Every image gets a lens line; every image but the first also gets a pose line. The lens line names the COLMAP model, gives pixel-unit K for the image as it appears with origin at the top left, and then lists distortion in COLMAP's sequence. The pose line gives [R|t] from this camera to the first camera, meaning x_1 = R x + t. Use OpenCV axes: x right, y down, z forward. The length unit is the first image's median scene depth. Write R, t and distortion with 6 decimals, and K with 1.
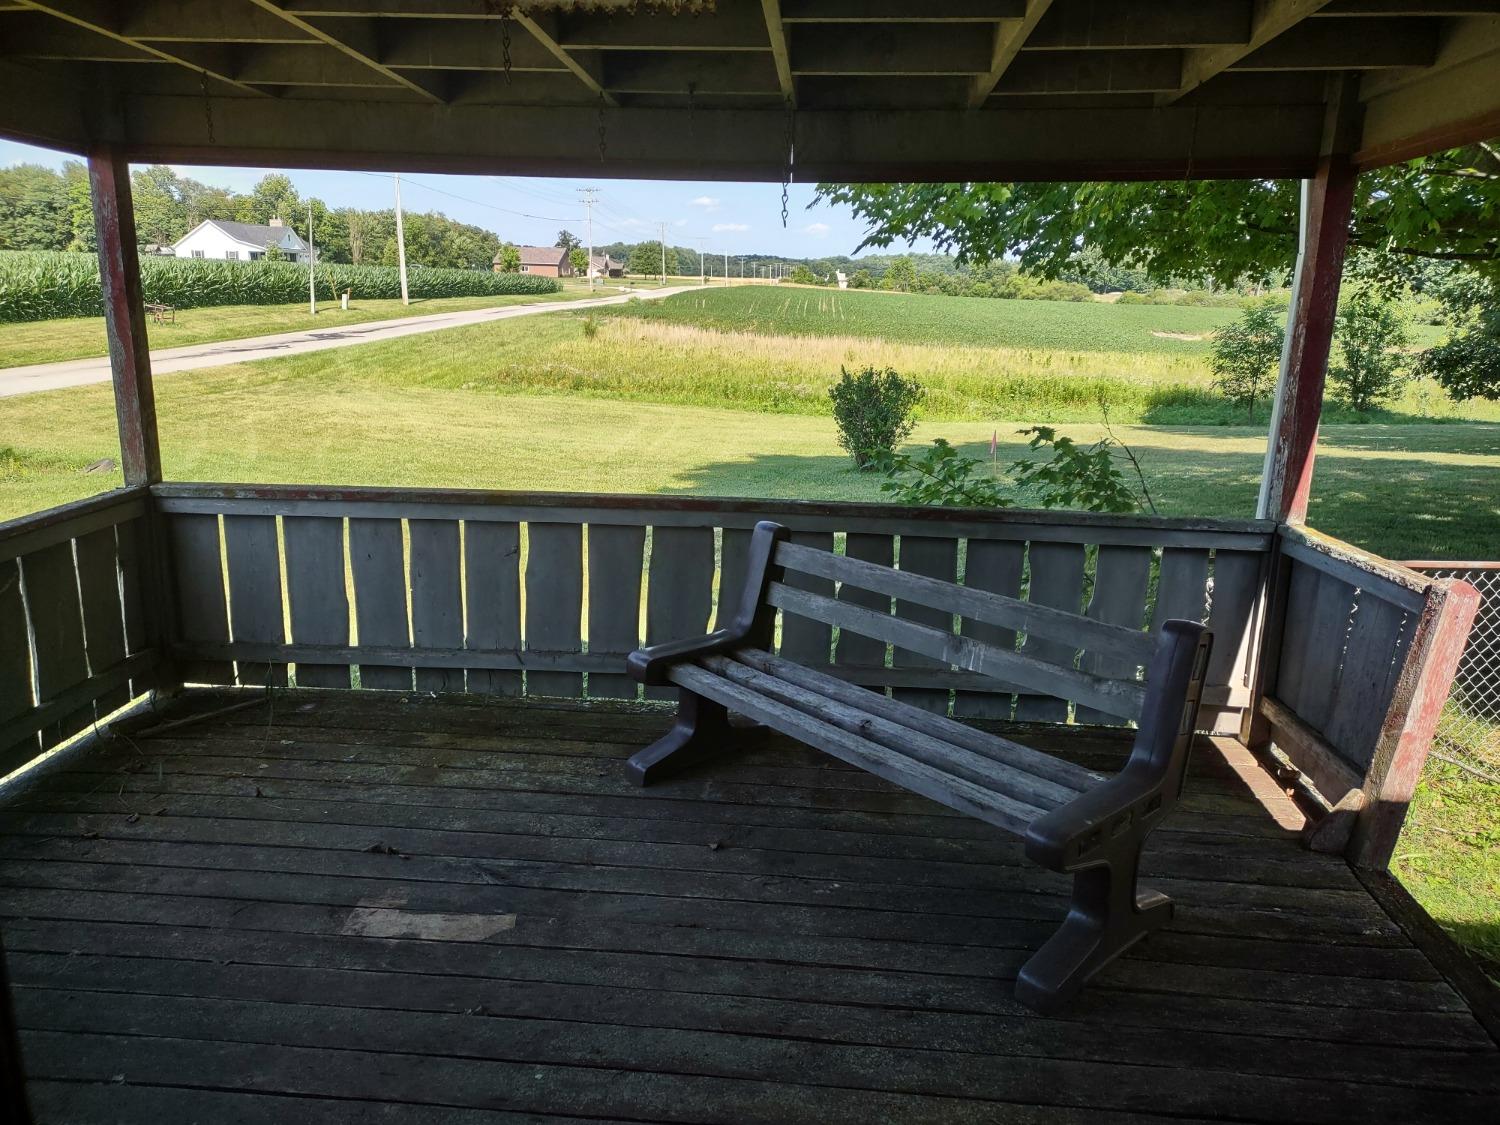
lens RADIAL K [[1126.8, 0, 747.7], [0, 1126.8, 562.0], [0, 0, 1]] dist [0.041719, -0.006462]
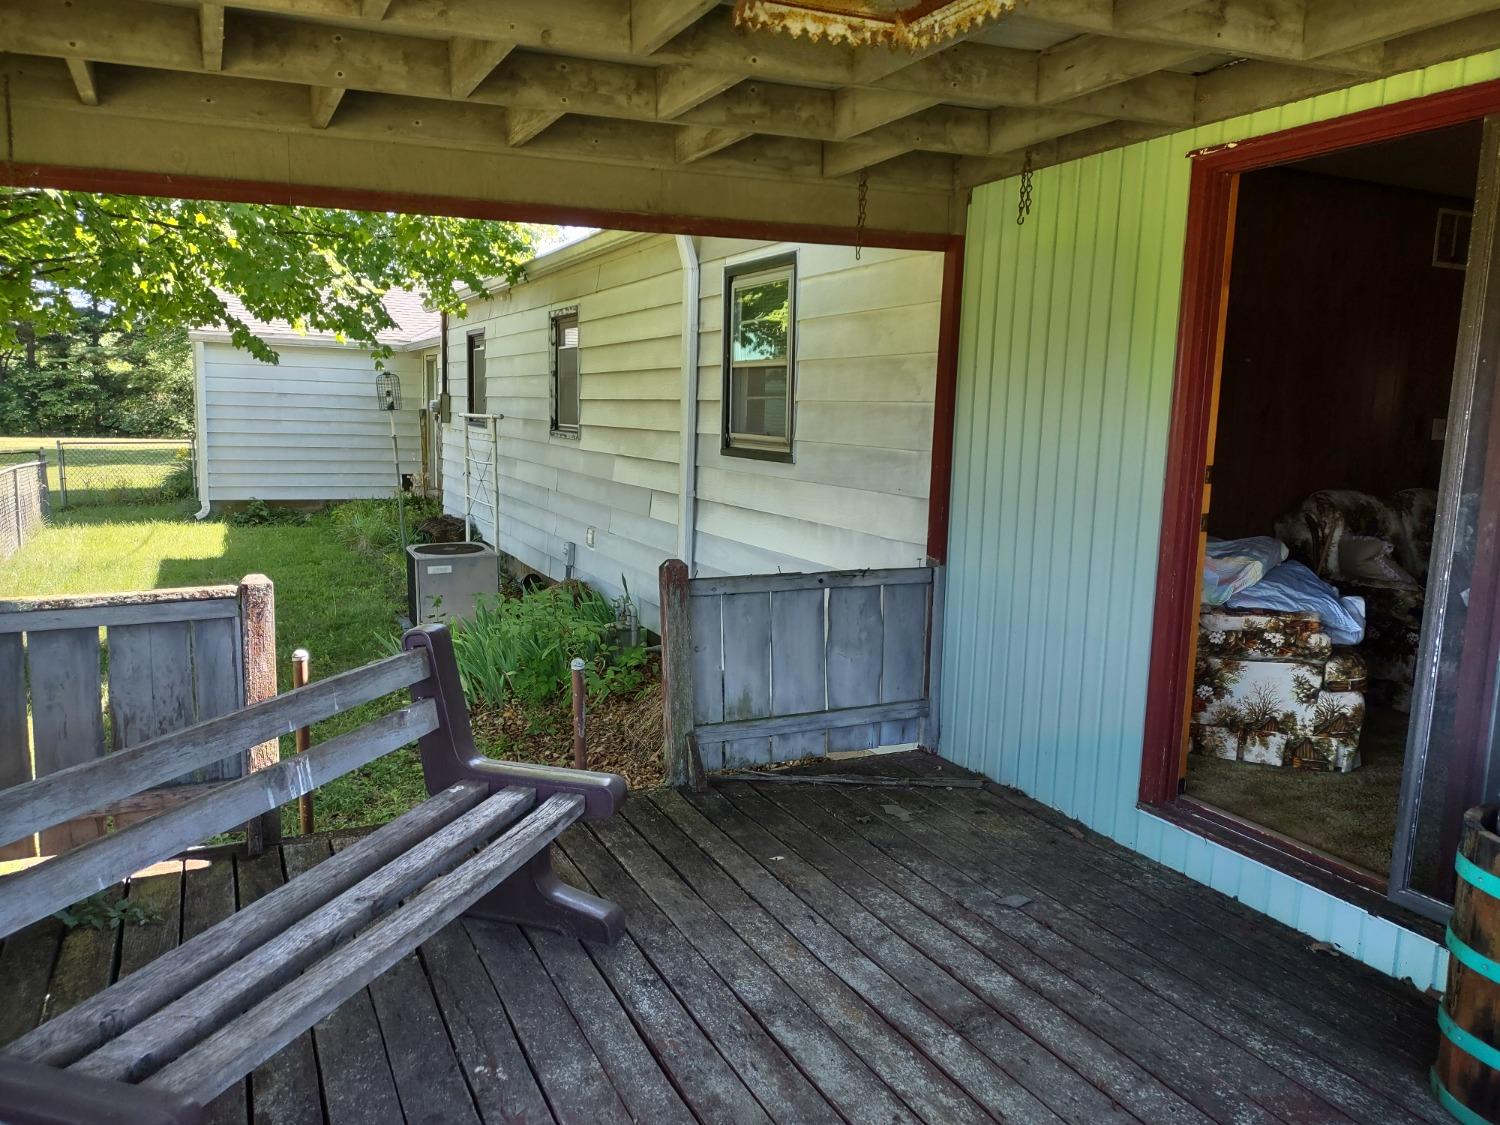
lens RADIAL K [[1126.8, 0, 748.5], [0, 1126.8, 566.3], [0, 0, 1]] dist [0.041719, -0.006462]
pose [[-0.501954, -0.155548, 0.850792, -0.679379], [0.184214, 0.941895, 0.280888, -0.245803], [-0.845048, 0.297721, -0.444134, 1.171796]]
